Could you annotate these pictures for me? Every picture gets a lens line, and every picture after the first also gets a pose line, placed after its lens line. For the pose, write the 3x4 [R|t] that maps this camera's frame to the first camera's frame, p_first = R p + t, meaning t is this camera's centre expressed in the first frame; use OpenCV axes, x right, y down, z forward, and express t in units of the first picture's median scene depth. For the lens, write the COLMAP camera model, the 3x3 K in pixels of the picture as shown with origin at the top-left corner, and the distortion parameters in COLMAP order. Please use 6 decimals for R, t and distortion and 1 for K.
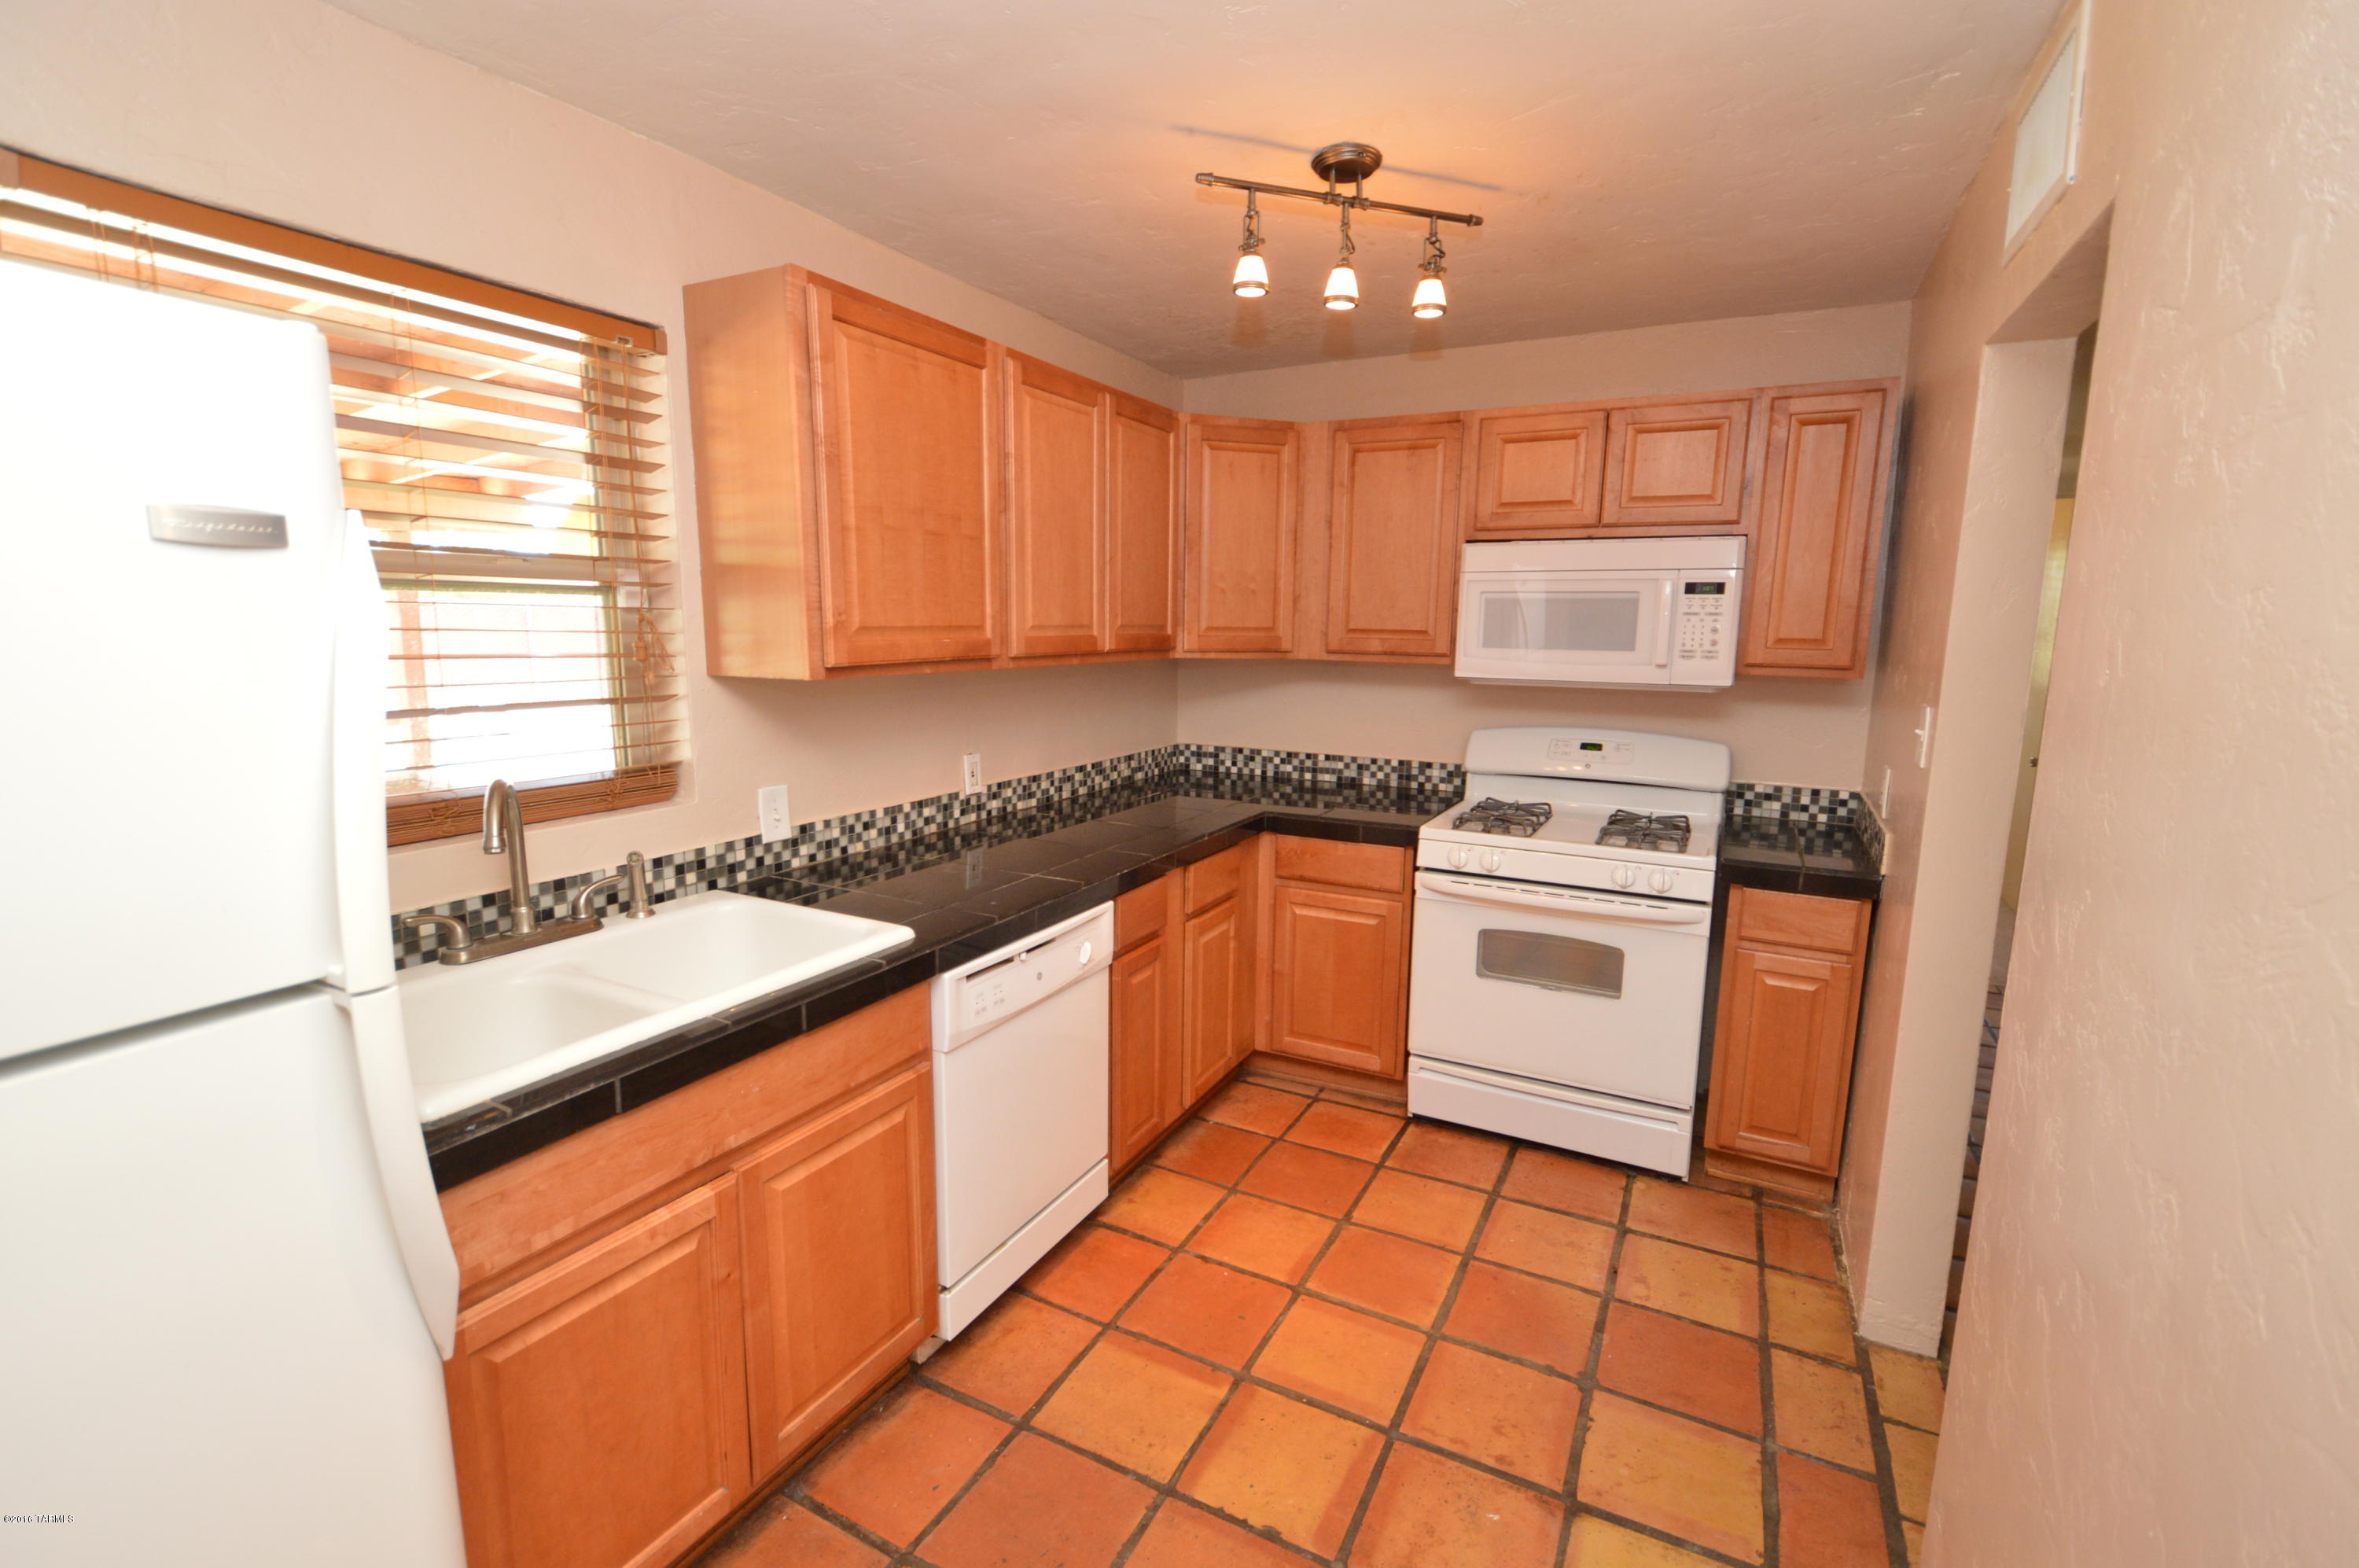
lens RADIAL K [[1039.8, 0, 1177.1], [0, 1039.8, 785.4], [0, 0, 1]] dist [0.001896, -0.000001]
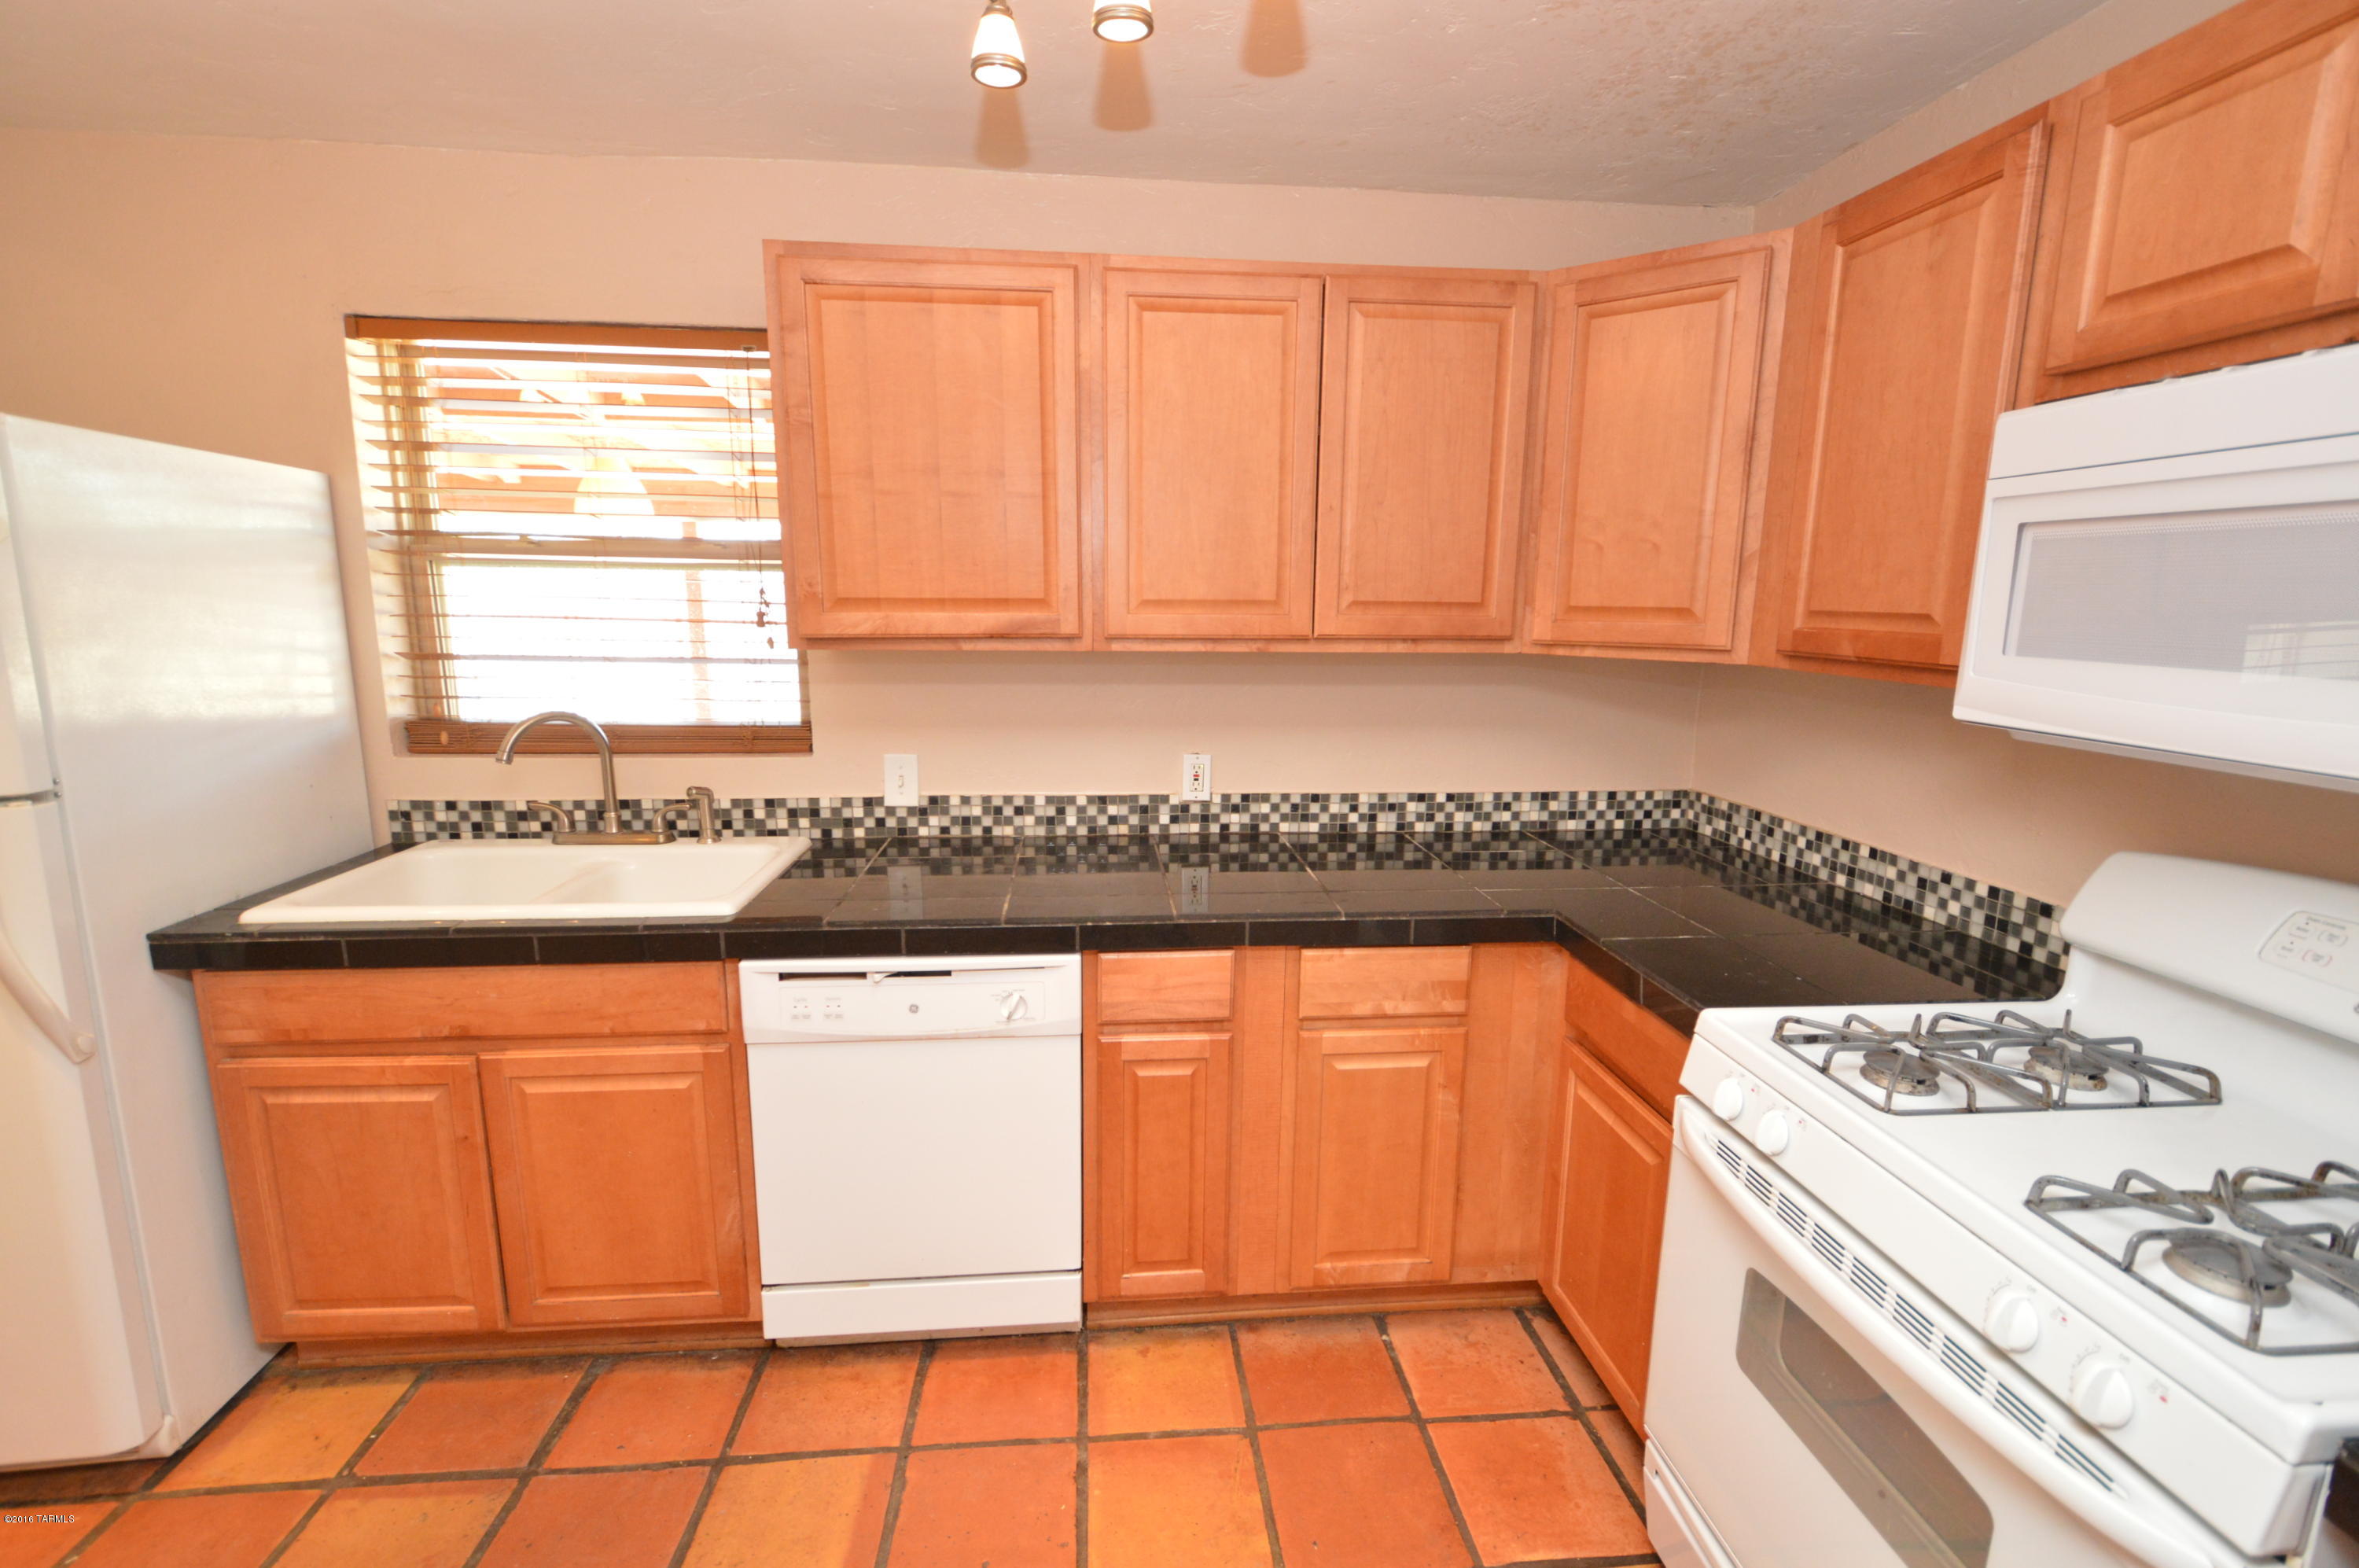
lens RADIAL K [[1039.8, 0, 1179.8], [0, 1039.8, 784.0], [0, 0, 1]] dist [0.001896, -0.000001]
pose [[0.544761, 0.144660, -0.826020, 0.449170], [-0.136451, 0.987173, 0.082892, -0.066923], [0.827416, 0.067555, 0.557512, 0.468092]]
